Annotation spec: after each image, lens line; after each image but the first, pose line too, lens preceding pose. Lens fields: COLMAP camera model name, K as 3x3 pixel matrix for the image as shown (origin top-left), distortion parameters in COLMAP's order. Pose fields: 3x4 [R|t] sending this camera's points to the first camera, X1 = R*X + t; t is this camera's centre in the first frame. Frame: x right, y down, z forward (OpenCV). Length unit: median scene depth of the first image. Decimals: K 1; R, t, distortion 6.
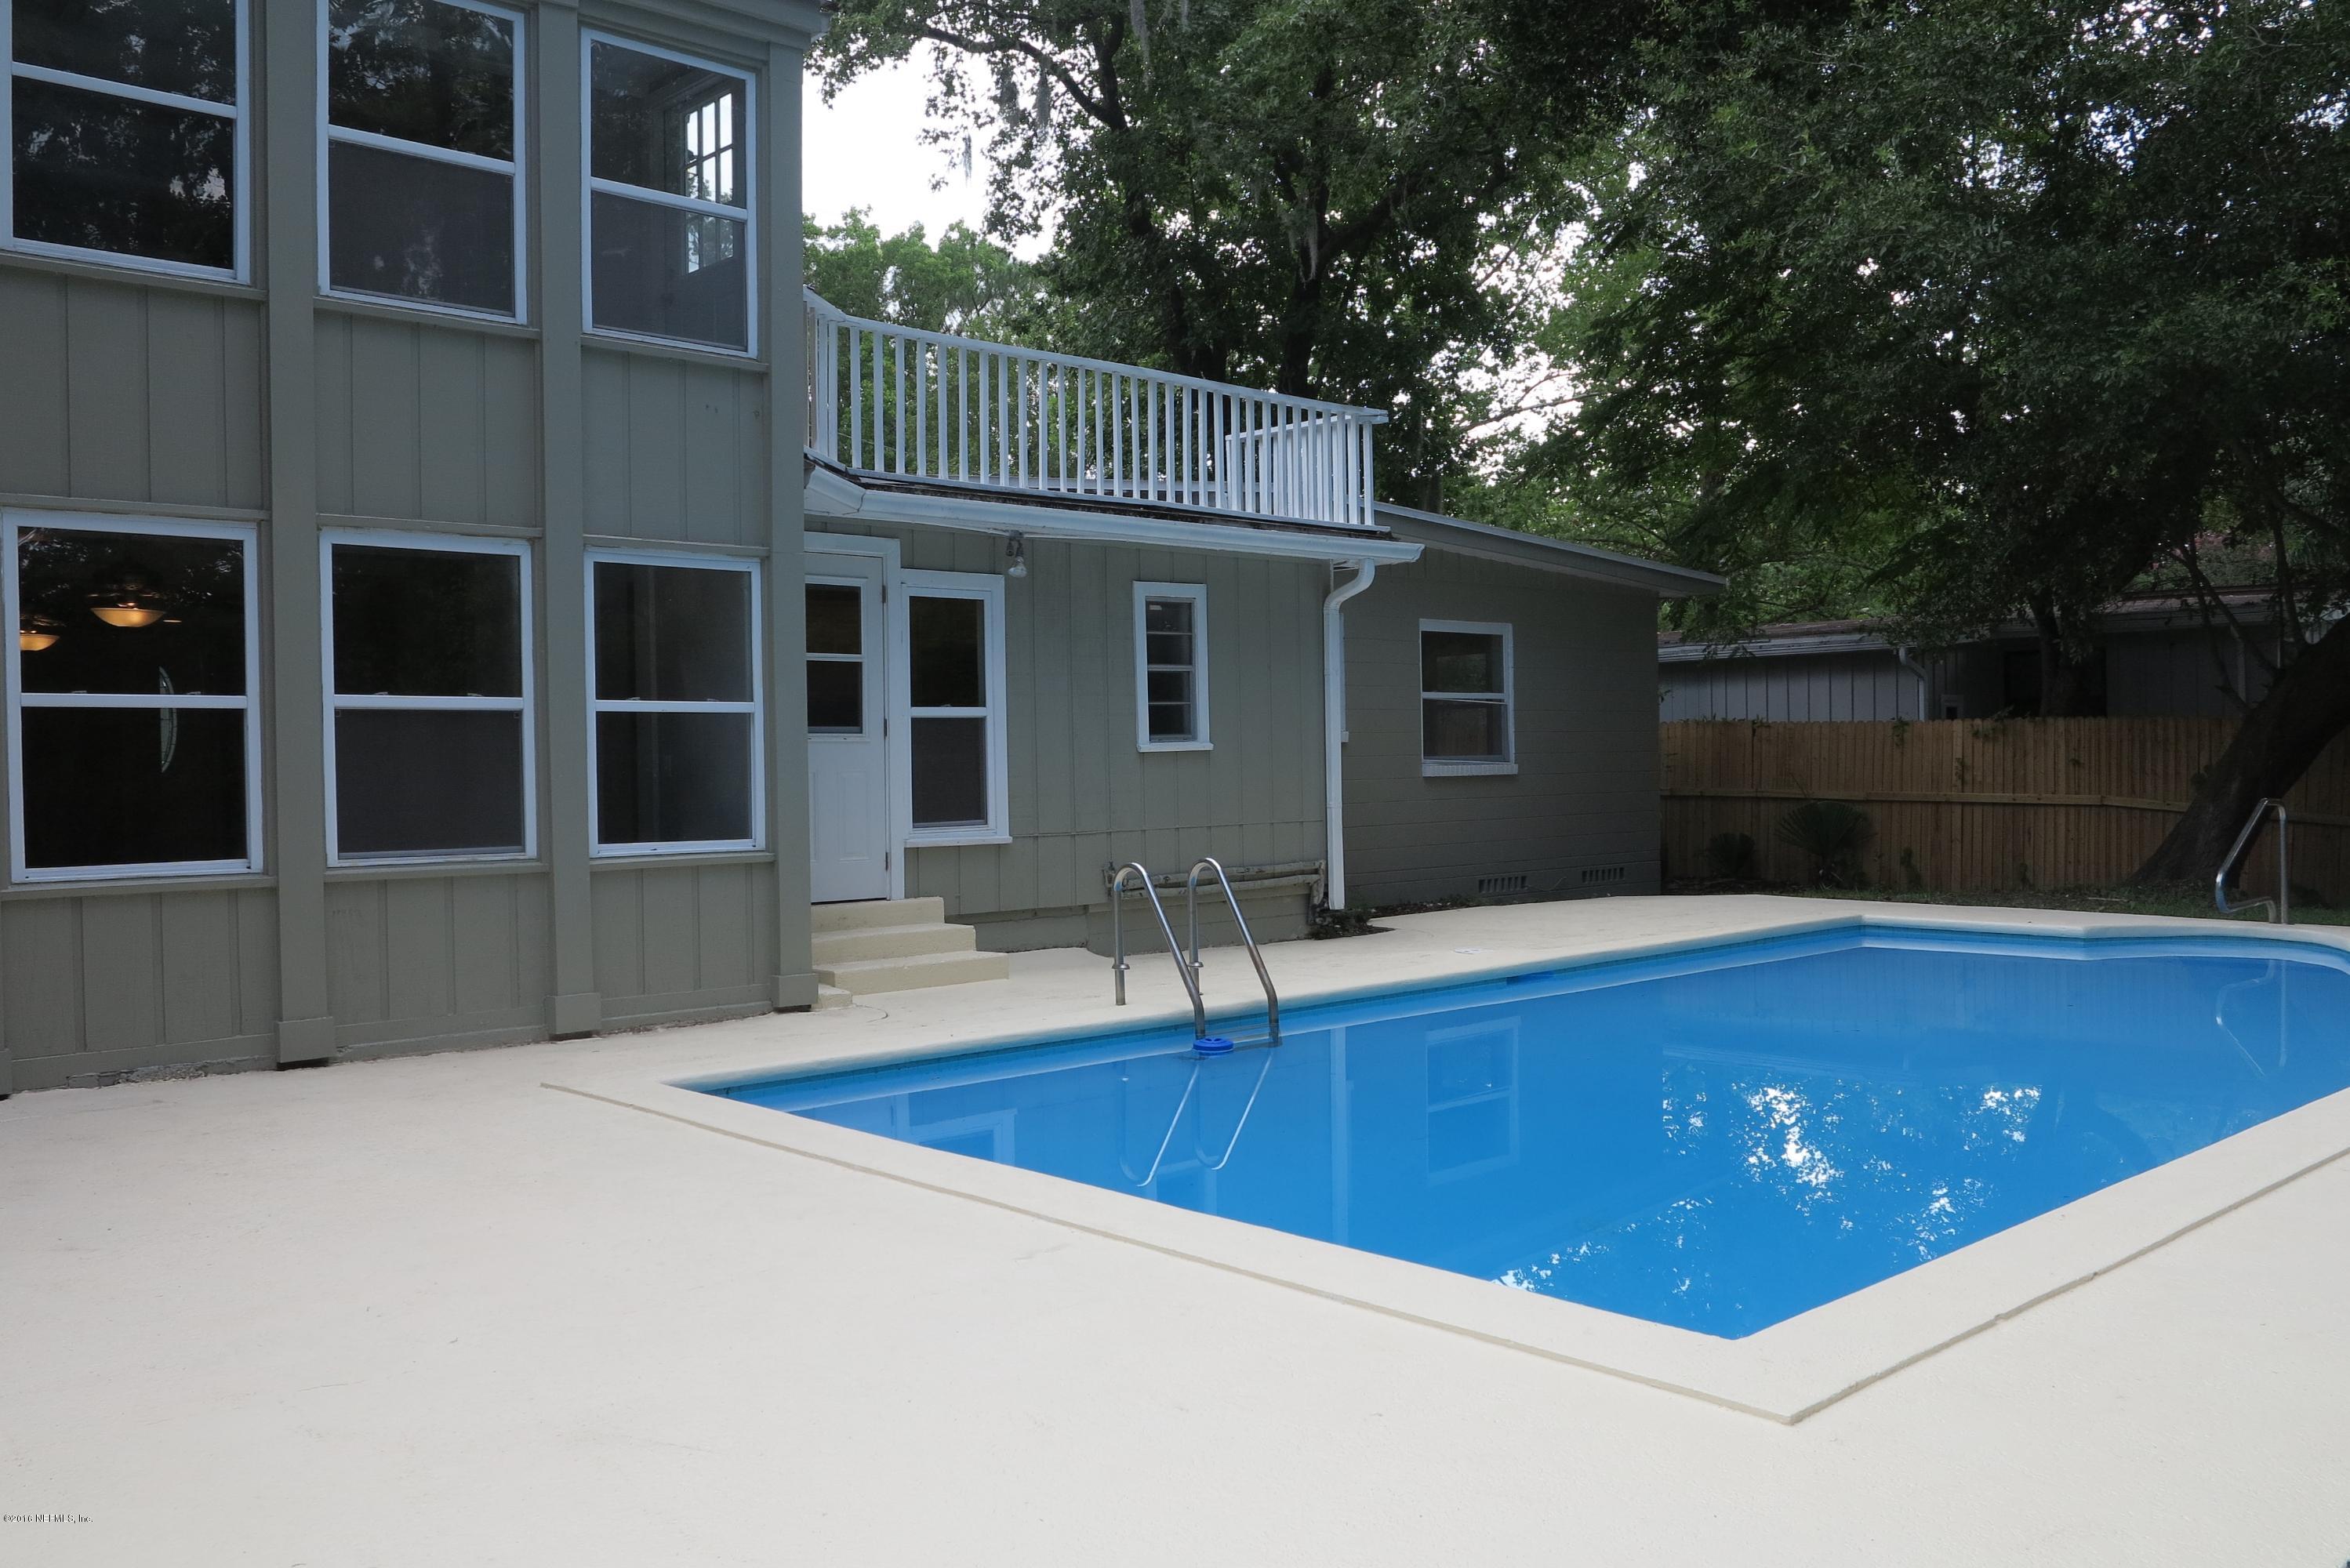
lens RADIAL K [[1936.4, 0, 1193.1], [0, 1936.4, 794.2], [0, 0, 1]] dist [-0.048753, 0.017009]
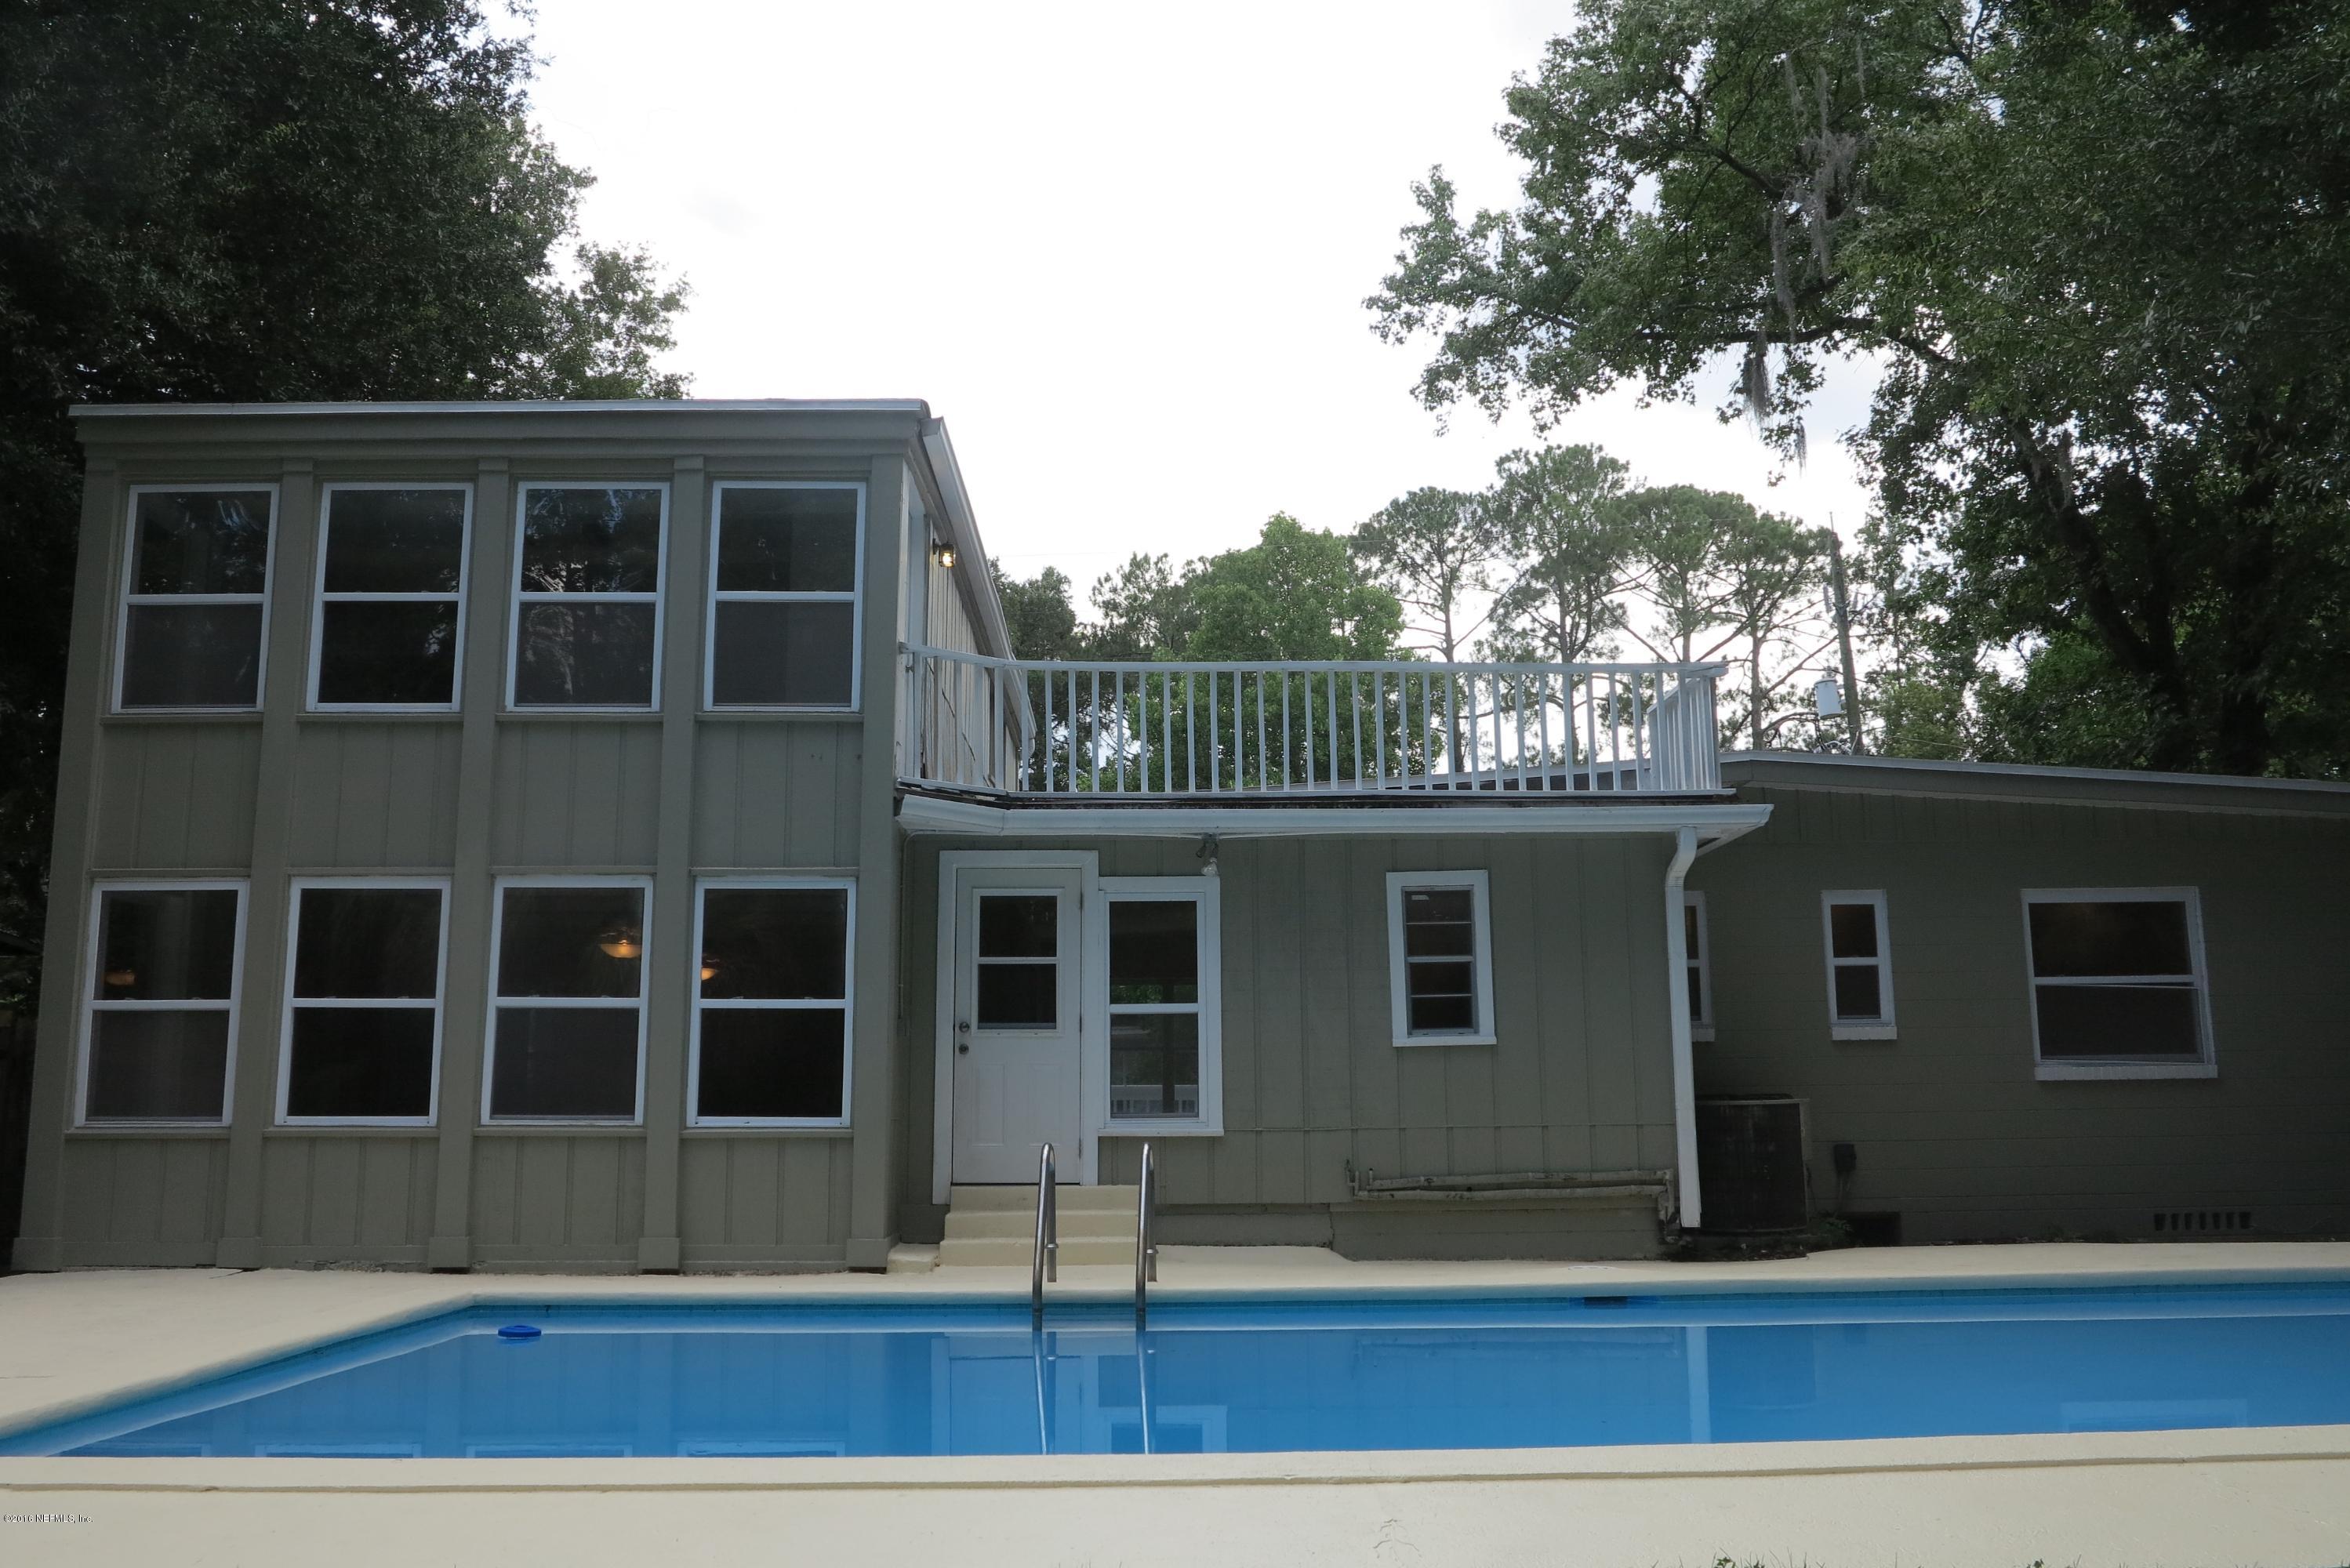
lens RADIAL K [[1936.4, 0, 1191.8], [0, 1936.4, 781.8], [0, 0, 1]] dist [-0.048753, 0.017009]
pose [[0.739611, -0.102264, -0.665220, 0.596526], [-0.016645, 0.985307, -0.169978, 0.015037], [0.672829, 0.136790, 0.727042, 0.222322]]
